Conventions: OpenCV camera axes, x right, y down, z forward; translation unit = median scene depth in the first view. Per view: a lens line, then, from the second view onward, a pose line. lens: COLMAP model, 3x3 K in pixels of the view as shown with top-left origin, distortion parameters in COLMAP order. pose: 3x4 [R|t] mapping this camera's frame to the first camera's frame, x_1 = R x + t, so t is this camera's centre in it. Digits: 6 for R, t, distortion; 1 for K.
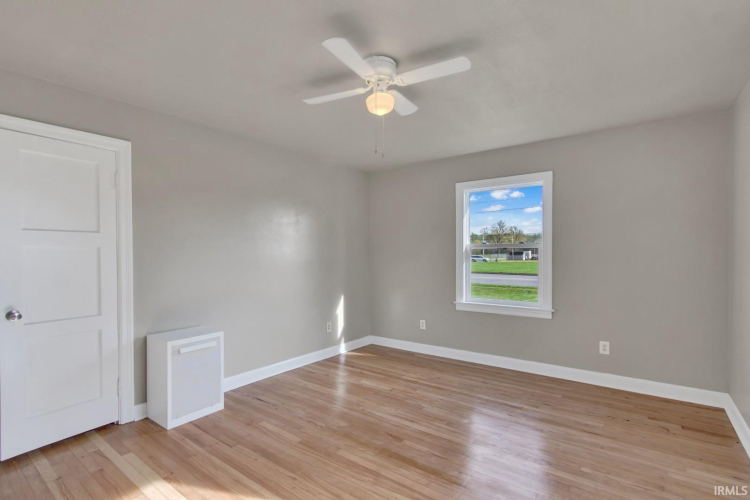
lens RADIAL K [[373.7, 0, 388.9], [0, 373.7, 249.6], [0, 0, 1]] dist [0.027908, 0.000196]
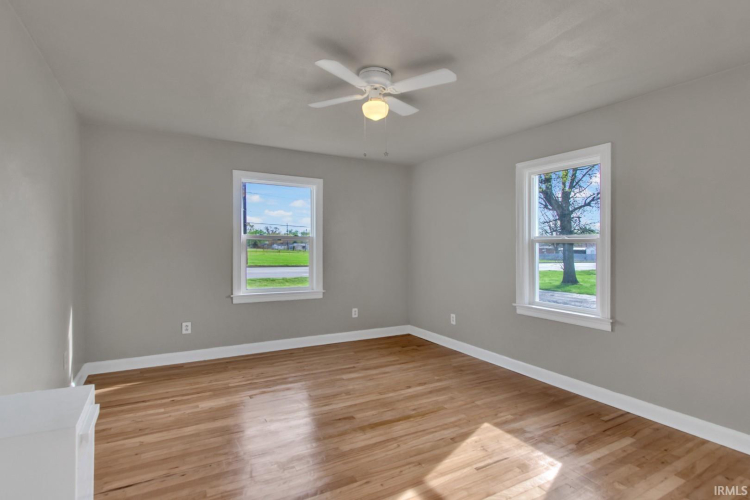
lens RADIAL K [[373.7, 0, 388.9], [0, 373.7, 249.6], [0, 0, 1]] dist [0.027908, 0.000196]
pose [[0.403526, -0.011361, 0.914898, -0.624534], [-0.034192, 0.999037, 0.027486, -0.017972], [-0.914329, -0.042373, 0.402749, 0.313247]]
